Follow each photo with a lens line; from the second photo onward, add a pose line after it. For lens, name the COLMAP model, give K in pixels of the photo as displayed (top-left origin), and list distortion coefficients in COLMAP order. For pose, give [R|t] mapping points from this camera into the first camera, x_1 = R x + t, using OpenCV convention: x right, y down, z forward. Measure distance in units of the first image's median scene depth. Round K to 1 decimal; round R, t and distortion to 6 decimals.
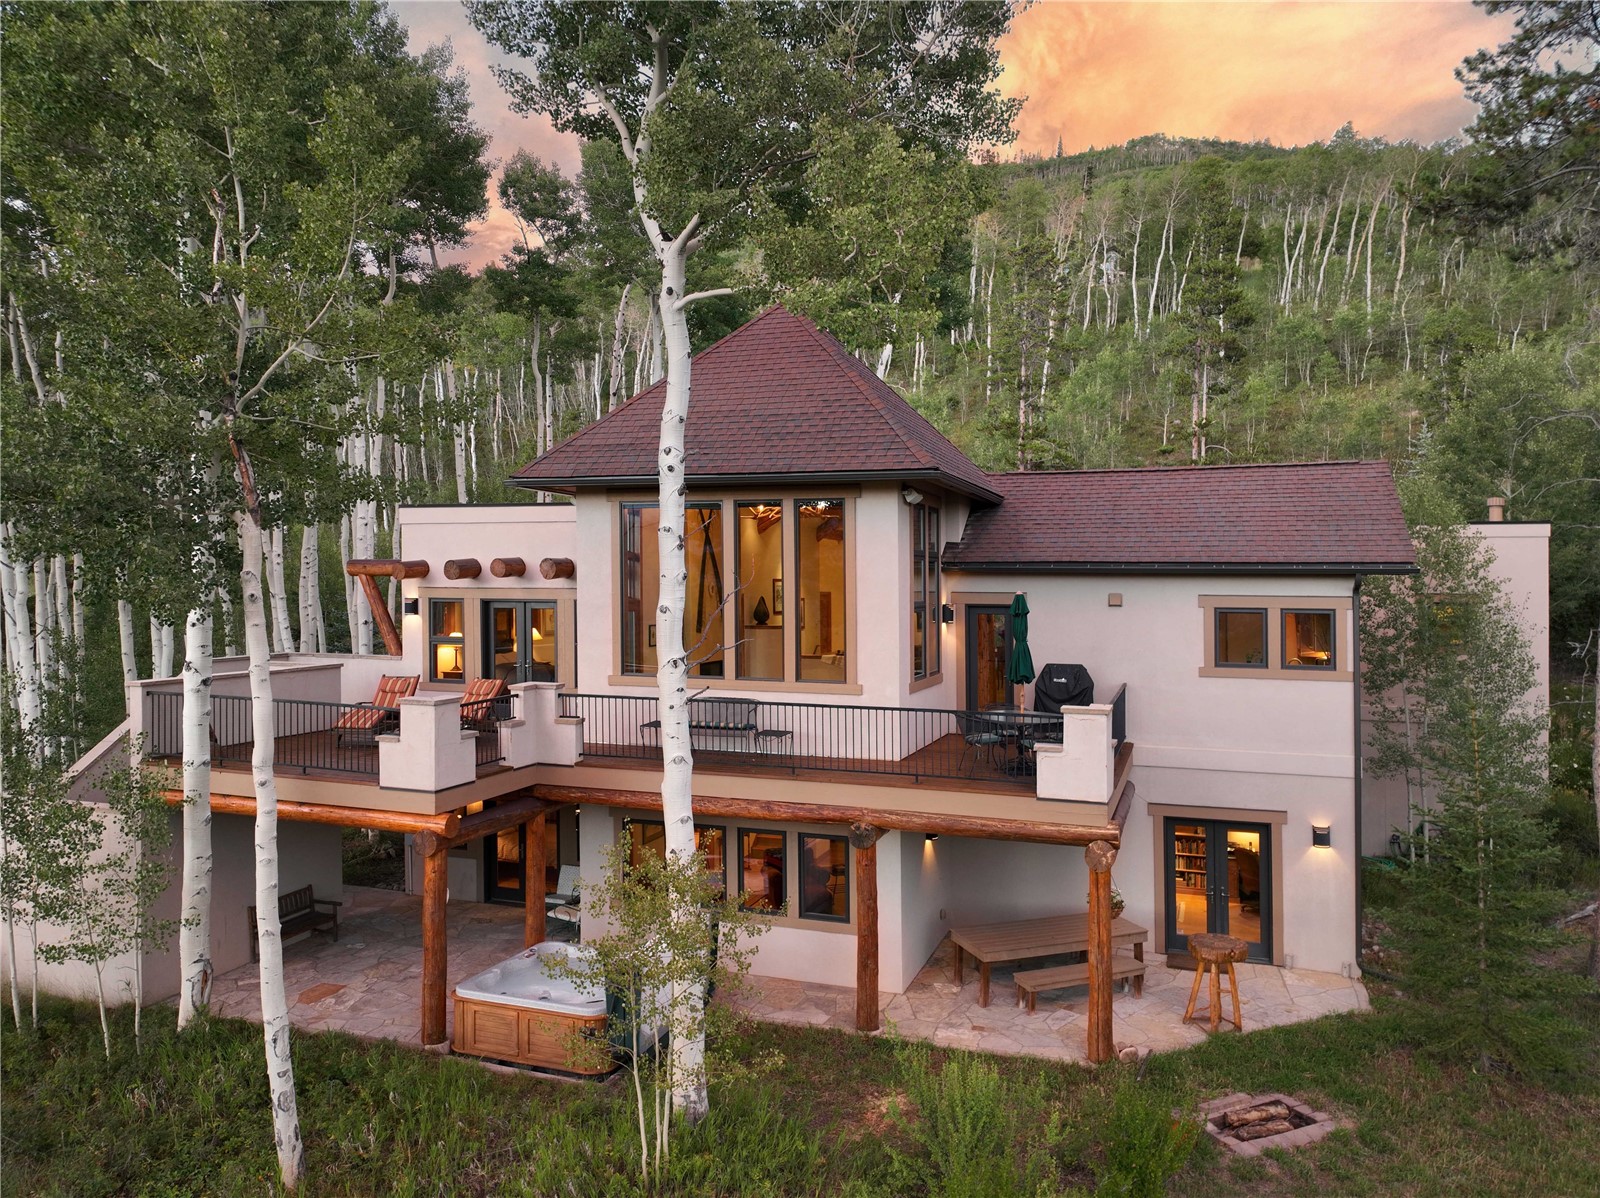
lens RADIAL K [[1171.3, 0, 800.0], [0, 1171.3, 599.0], [0, 0, 1]] dist [0.003263, -0.002133]
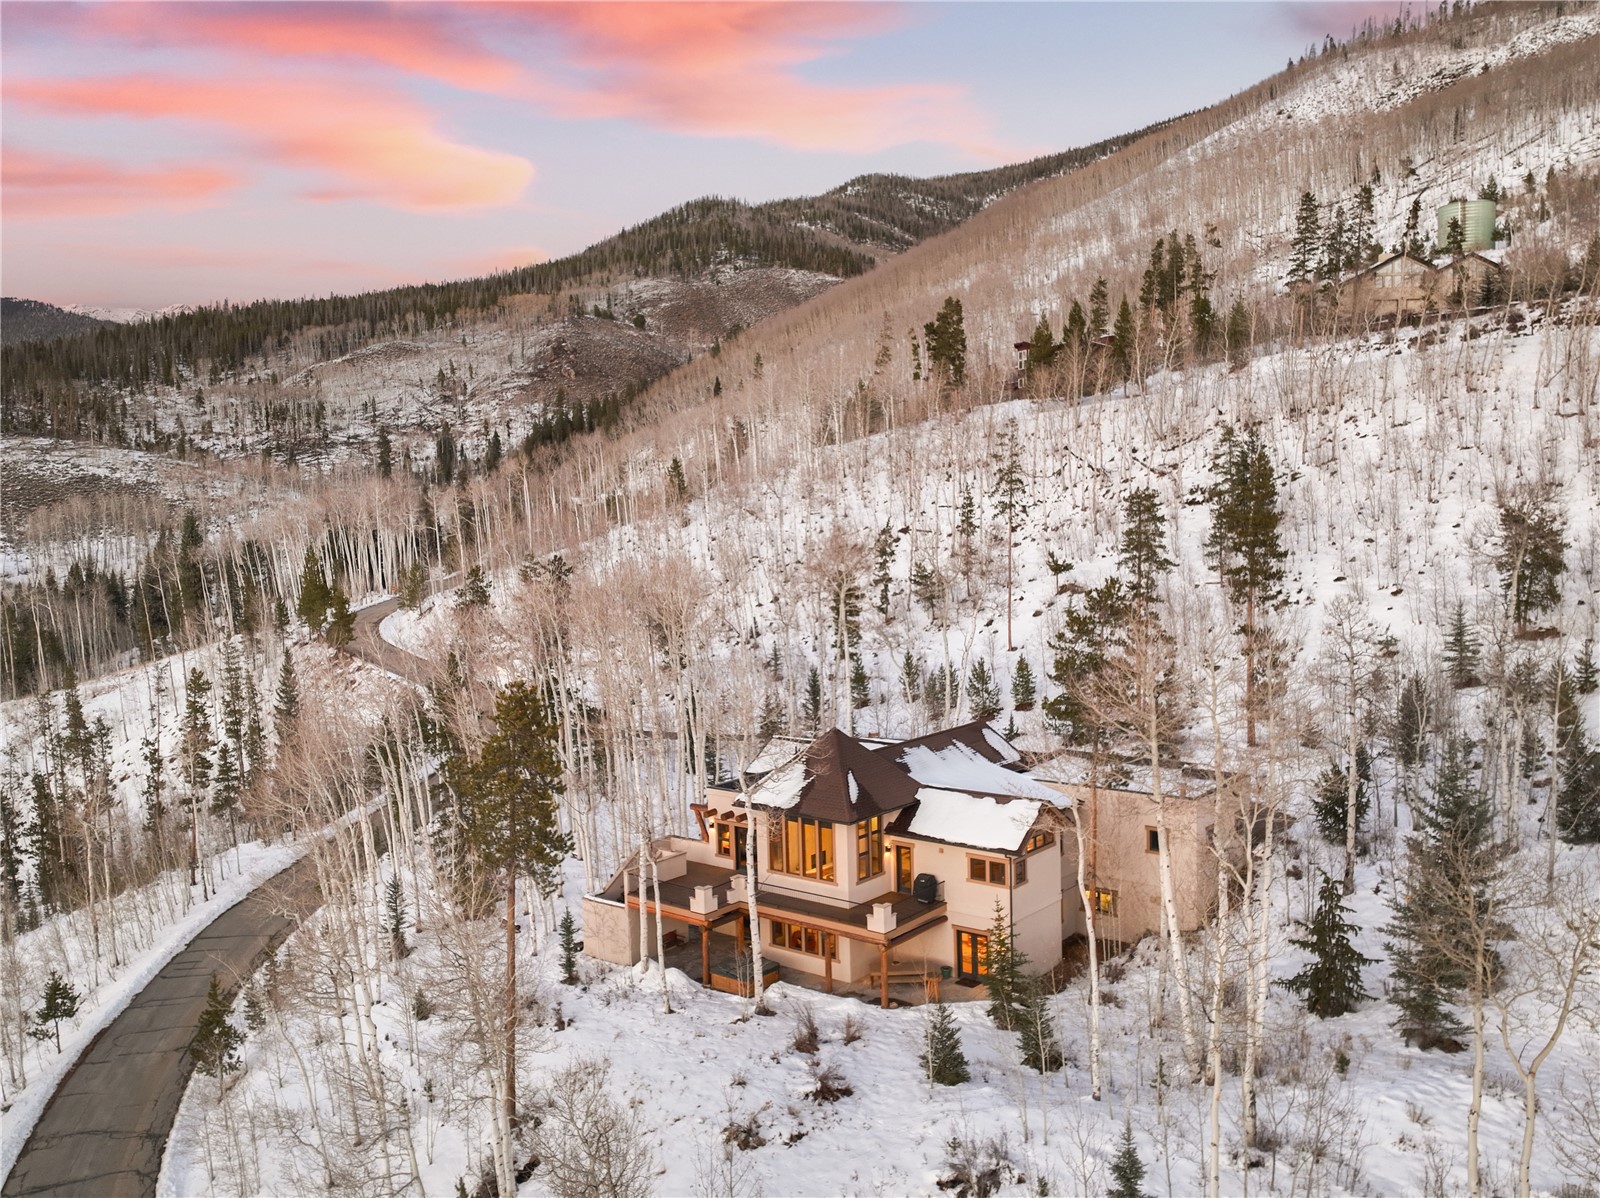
lens RADIAL K [[1316.5, 0, 800.0], [0, 1316.5, 599.0], [0, 0, 1]] dist [0.008790, 0.003619]
pose [[0.943221, -0.007845, -0.332073, 1.183080], [0.025444, 0.998490, 0.048684, -0.893288], [0.331190, -0.054369, 0.941997, -2.385870]]
